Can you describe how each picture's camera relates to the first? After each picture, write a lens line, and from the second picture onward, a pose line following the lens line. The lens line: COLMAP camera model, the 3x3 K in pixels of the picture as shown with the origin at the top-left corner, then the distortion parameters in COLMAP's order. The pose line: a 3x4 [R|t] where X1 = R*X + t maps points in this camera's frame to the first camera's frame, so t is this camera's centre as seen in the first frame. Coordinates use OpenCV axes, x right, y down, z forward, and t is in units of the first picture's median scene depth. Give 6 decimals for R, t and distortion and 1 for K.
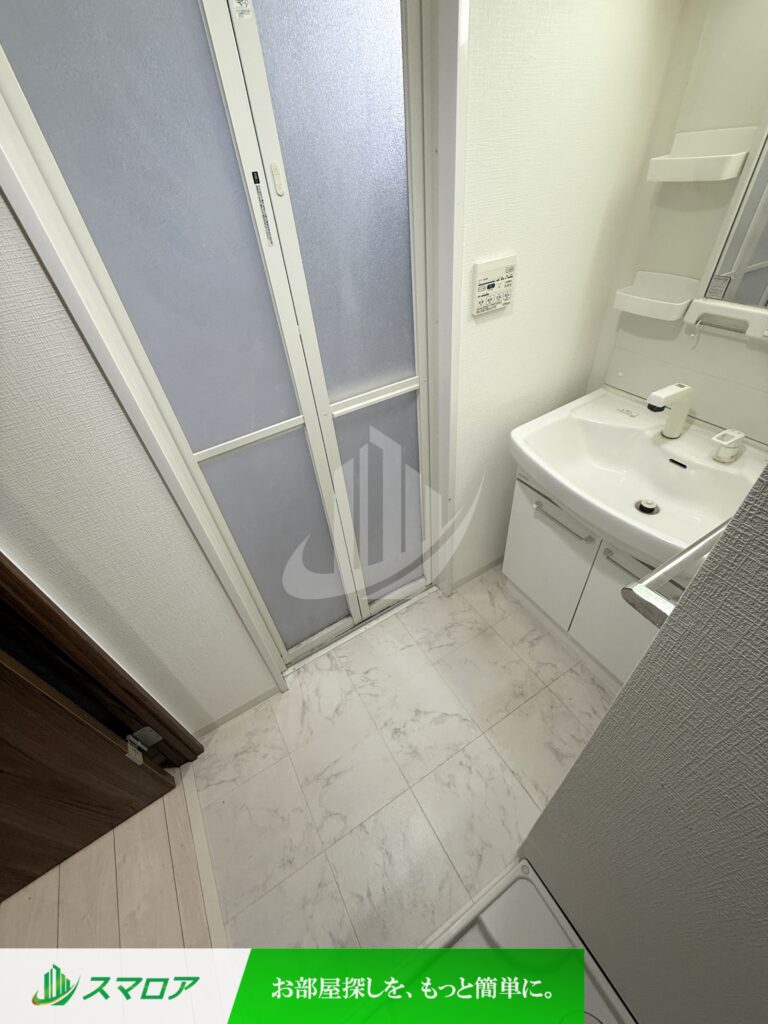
lens RADIAL K [[409.7, 0, 384.0], [0, 409.7, 512.0], [0, 0, 1]] dist [-0.000572, 0.000004]
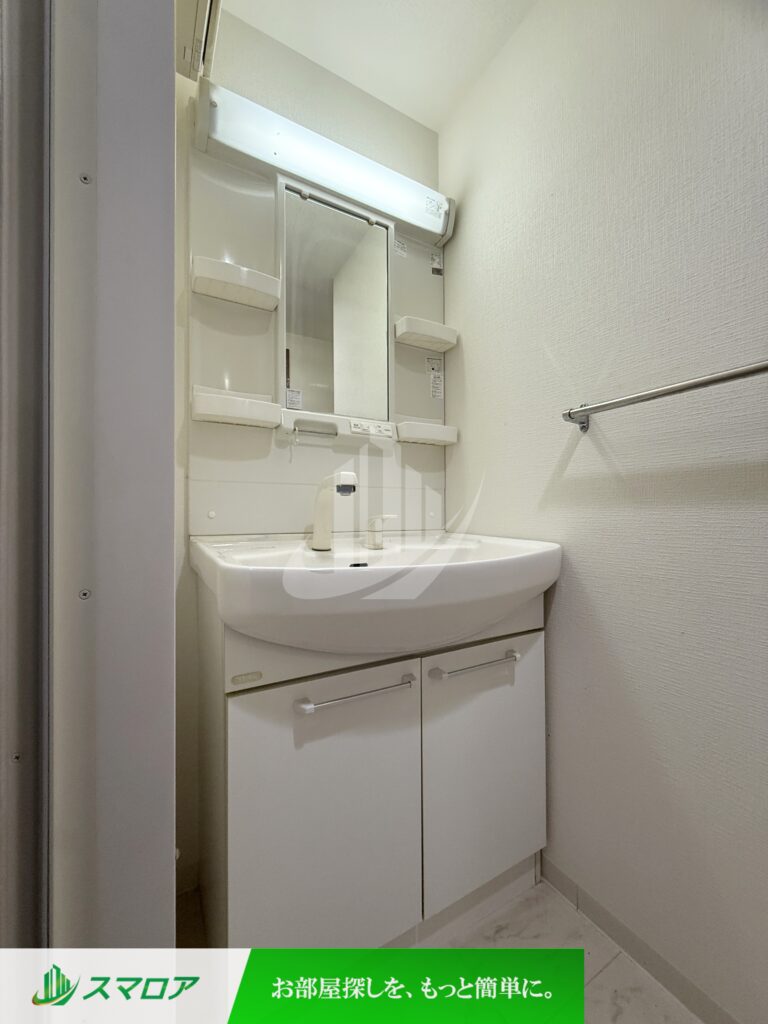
lens RADIAL K [[409.7, 0, 384.0], [0, 409.7, 512.0], [0, 0, 1]] dist [-0.000572, 0.000004]
pose [[0.009984, 0.099475, 0.994990, -0.160749], [0.665372, 0.742119, -0.080871, -0.103799], [-0.746445, 0.662846, -0.058778, 1.024743]]
